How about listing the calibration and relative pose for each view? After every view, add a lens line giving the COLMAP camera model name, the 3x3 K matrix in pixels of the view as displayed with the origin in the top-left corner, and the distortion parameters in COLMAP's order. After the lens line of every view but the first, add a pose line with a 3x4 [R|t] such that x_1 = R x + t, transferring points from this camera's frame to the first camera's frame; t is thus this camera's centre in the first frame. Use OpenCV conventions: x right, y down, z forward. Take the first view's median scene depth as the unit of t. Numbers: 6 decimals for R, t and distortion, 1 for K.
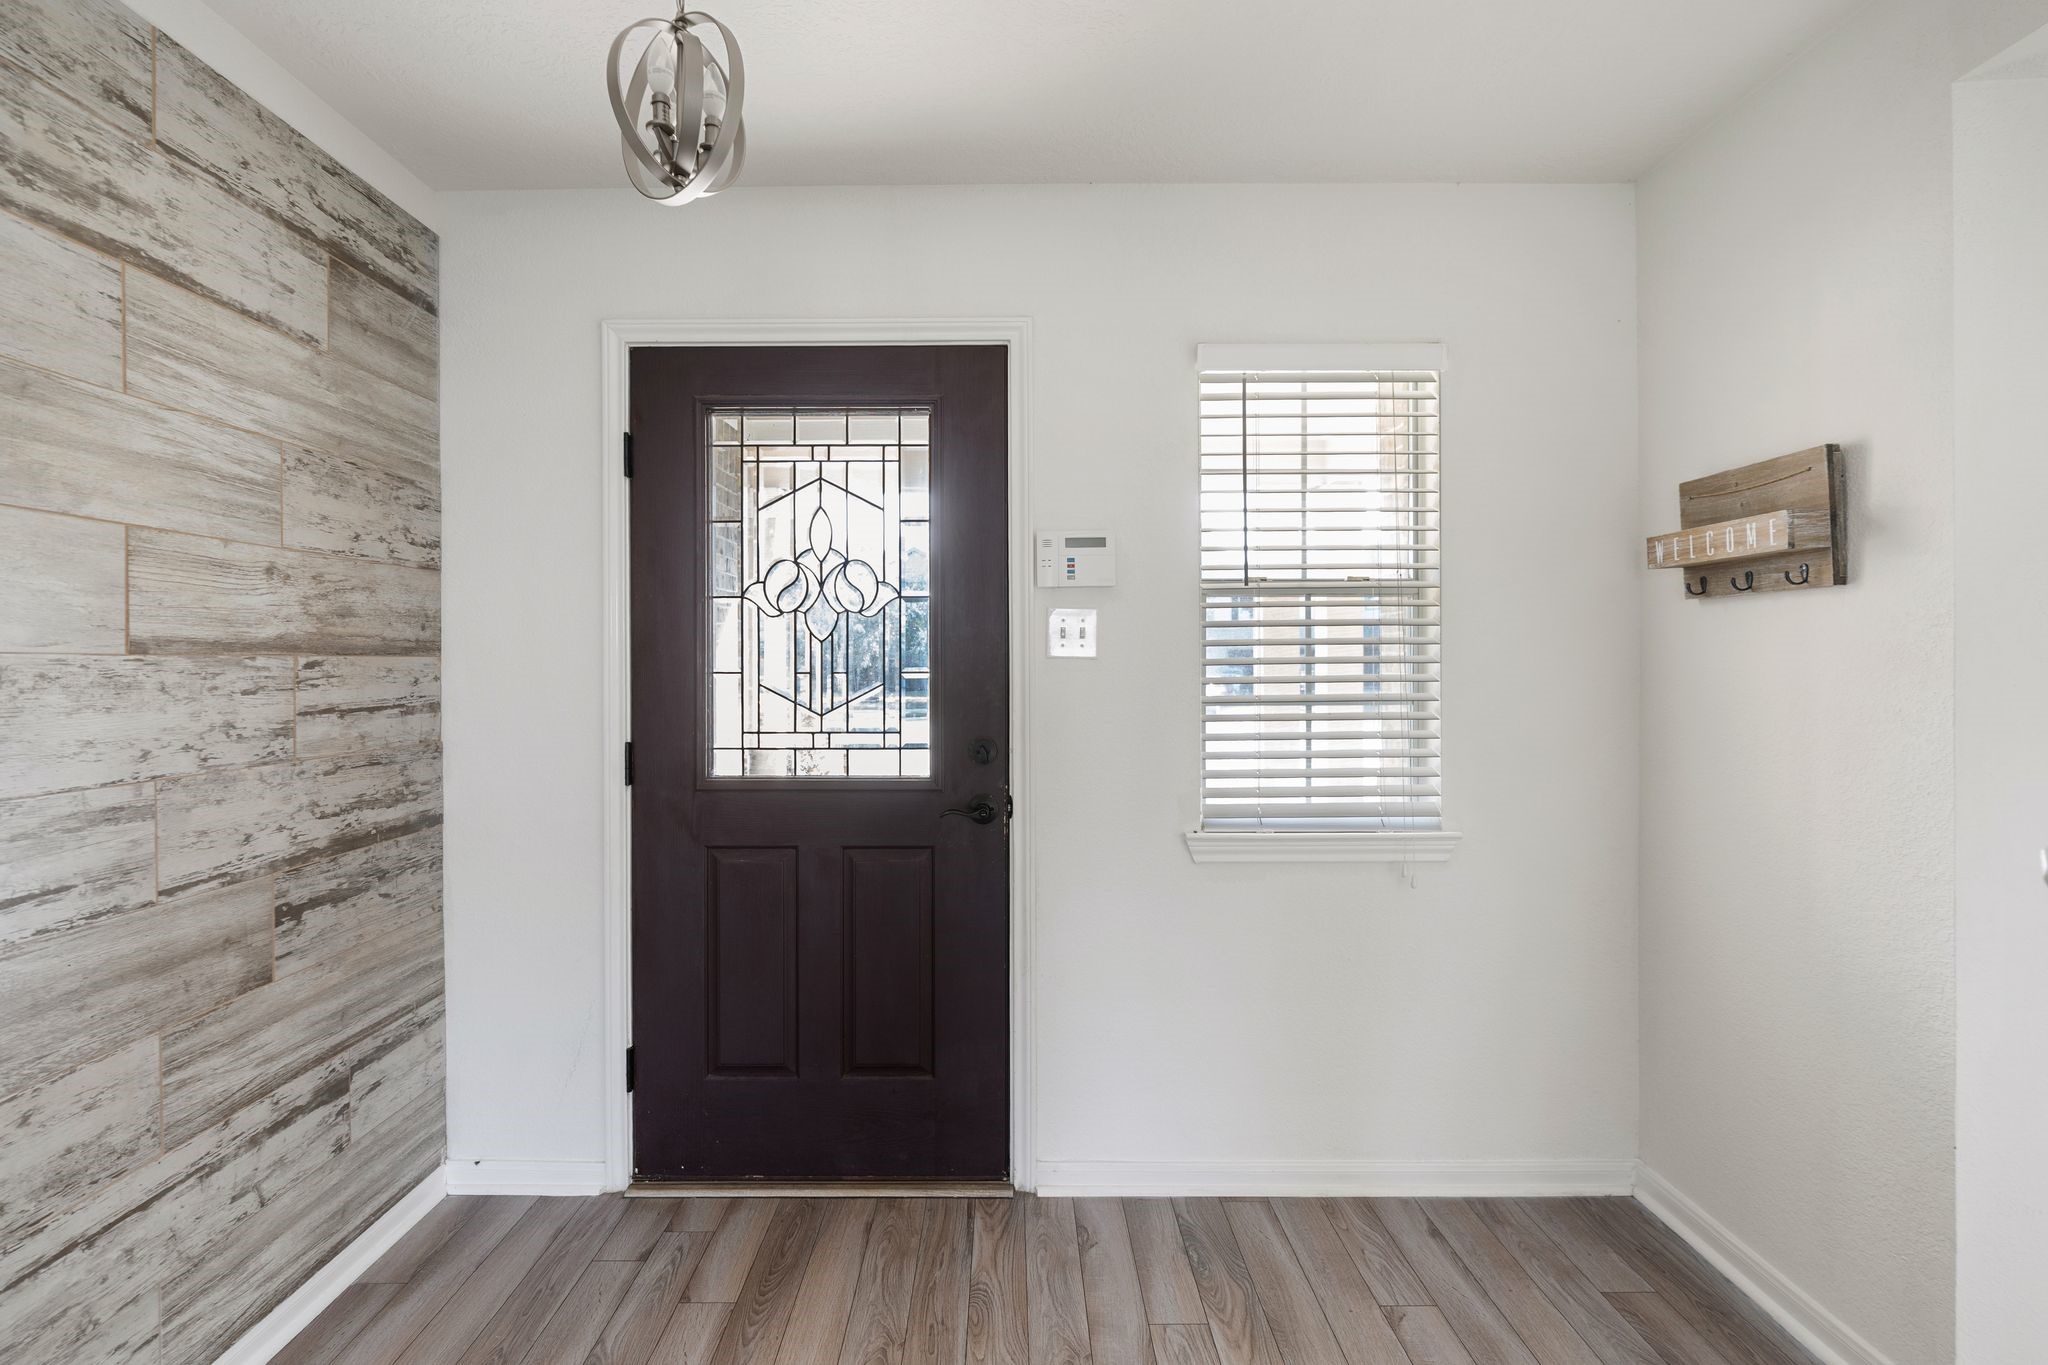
lens RADIAL K [[930.9, 0, 1017.0], [0, 930.9, 667.6], [0, 0, 1]] dist [-0.012382, 0.004498]
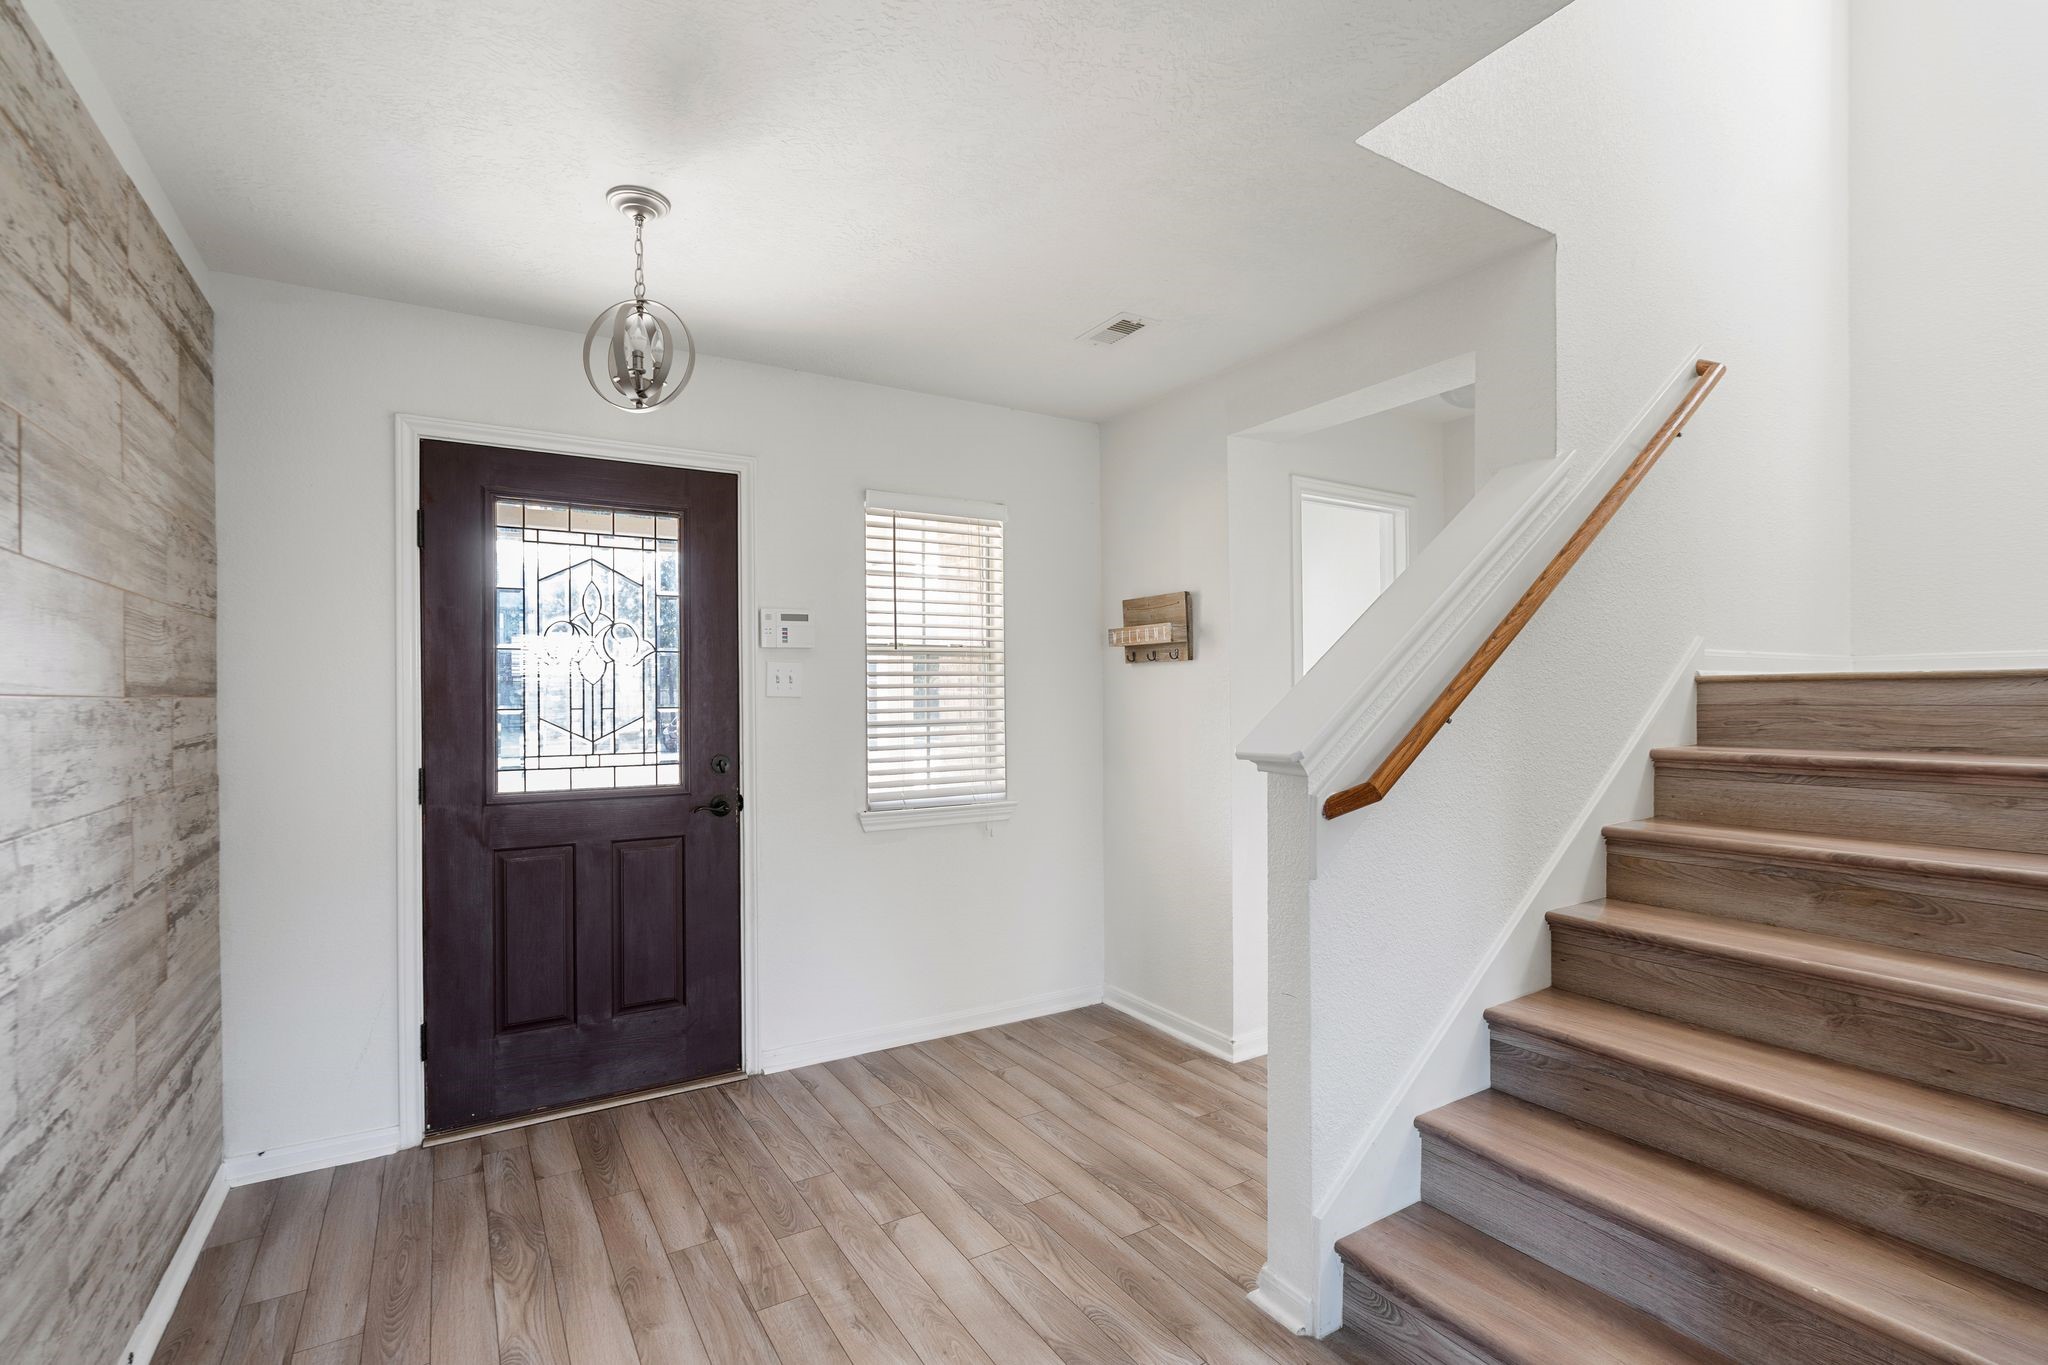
lens RADIAL K [[930.9, 0, 1028.3], [0, 930.9, 692.7], [0, 0, 1]] dist [-0.012382, 0.004498]
pose [[0.849262, -0.001166, 0.527971, -0.384495], [0.006571, 0.999943, -0.008363, -0.001804], [-0.527931, 0.010572, 0.849221, -0.428572]]
